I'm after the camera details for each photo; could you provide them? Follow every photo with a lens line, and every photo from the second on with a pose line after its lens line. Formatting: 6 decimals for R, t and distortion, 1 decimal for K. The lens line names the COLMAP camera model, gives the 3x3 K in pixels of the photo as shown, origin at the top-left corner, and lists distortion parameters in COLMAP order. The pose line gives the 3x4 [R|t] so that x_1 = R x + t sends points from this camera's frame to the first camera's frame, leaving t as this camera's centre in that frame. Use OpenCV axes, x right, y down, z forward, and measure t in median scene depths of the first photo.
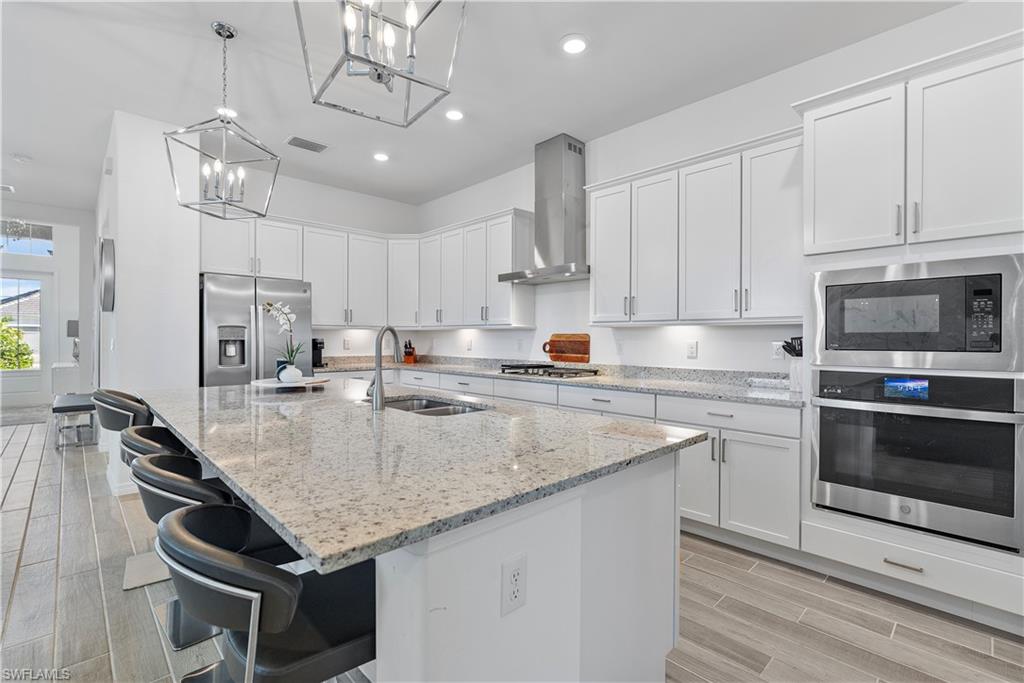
lens RADIAL K [[464.2, 0, 512.2], [0, 464.2, 339.2], [0, 0, 1]] dist [-0.008441, 0.003292]
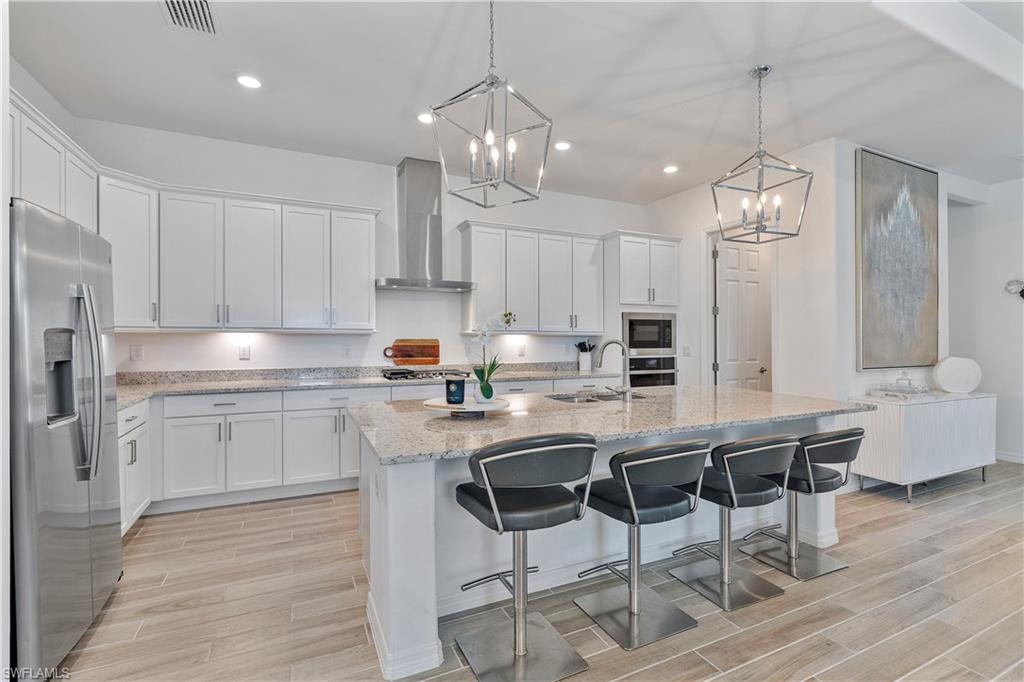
lens RADIAL K [[464.2, 0, 519.5], [0, 464.2, 332.4], [0, 0, 1]] dist [-0.008441, 0.003292]
pose [[0.310829, 0.004780, 0.950454, -0.867266], [-0.001537, 0.999989, -0.004526, -0.023634], [-0.950465, -0.000054, 0.310832, 0.450531]]
